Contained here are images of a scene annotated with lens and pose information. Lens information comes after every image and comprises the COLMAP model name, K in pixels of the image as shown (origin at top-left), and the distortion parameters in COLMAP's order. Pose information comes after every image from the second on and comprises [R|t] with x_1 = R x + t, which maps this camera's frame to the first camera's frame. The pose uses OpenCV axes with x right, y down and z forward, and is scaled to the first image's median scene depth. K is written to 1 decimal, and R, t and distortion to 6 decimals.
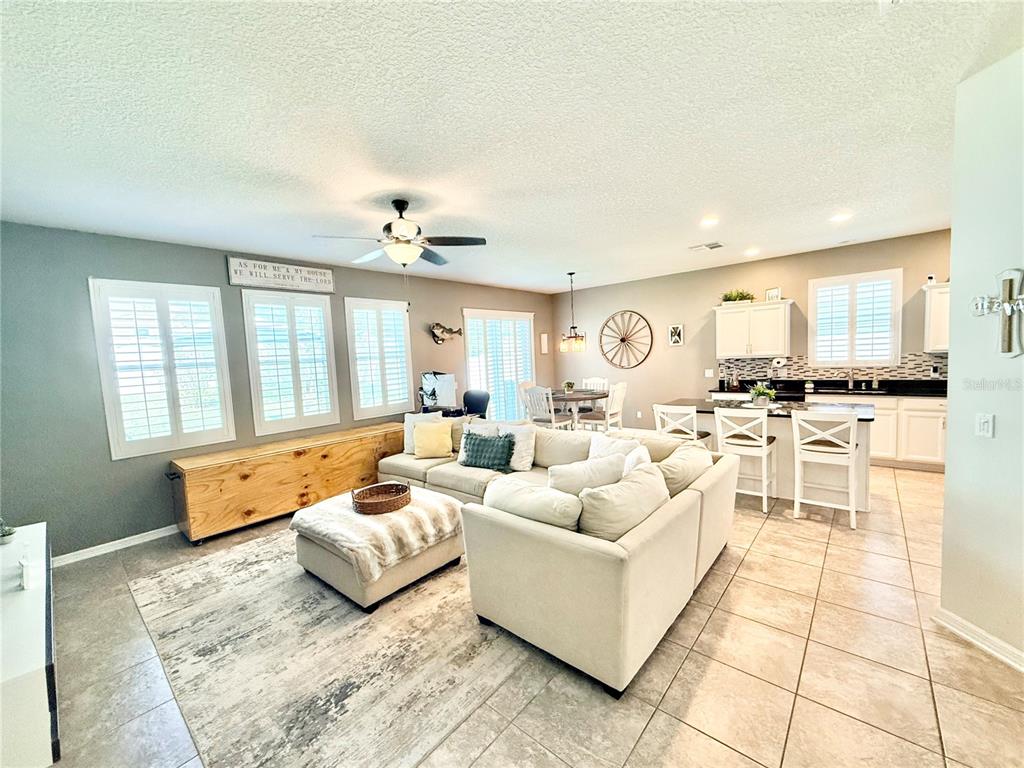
lens RADIAL K [[410.4, 0, 506.4], [0, 410.4, 386.8], [0, 0, 1]] dist [0.000710, 0.000209]
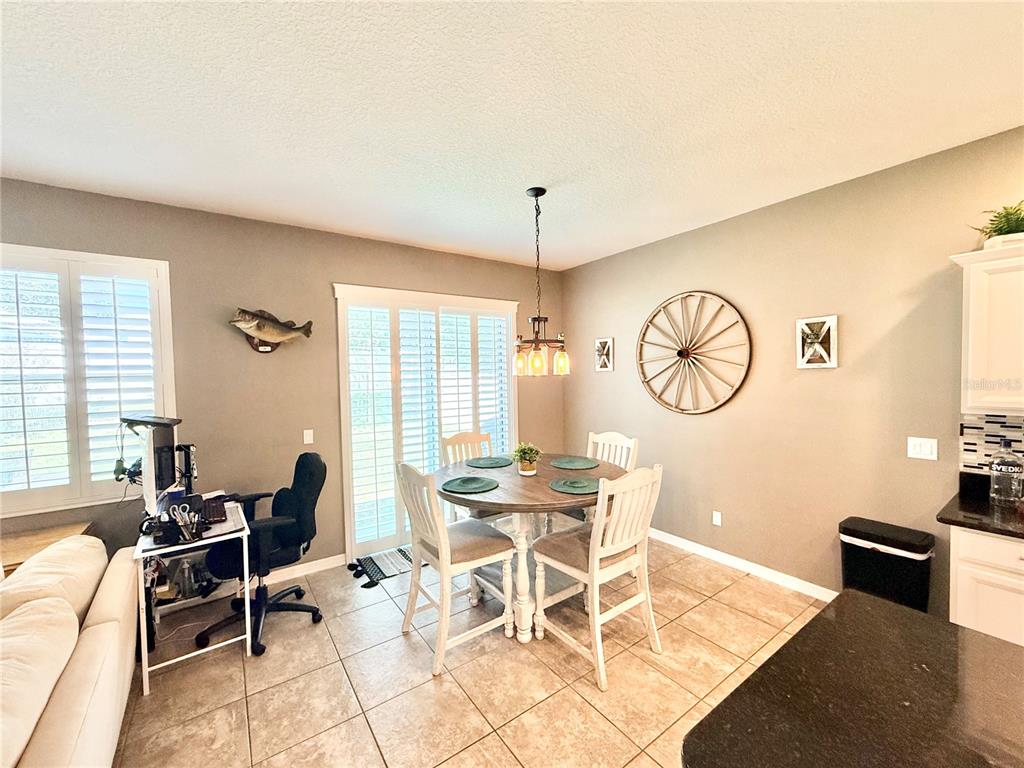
lens RADIAL K [[410.4, 0, 509.0], [0, 410.4, 383.1], [0, 0, 1]] dist [0.000710, 0.000209]
pose [[0.972616, 0.035066, -0.229756, 0.261126], [-0.045386, 0.998177, -0.039785, -0.069063], [0.227942, 0.049123, 0.972435, 0.660352]]
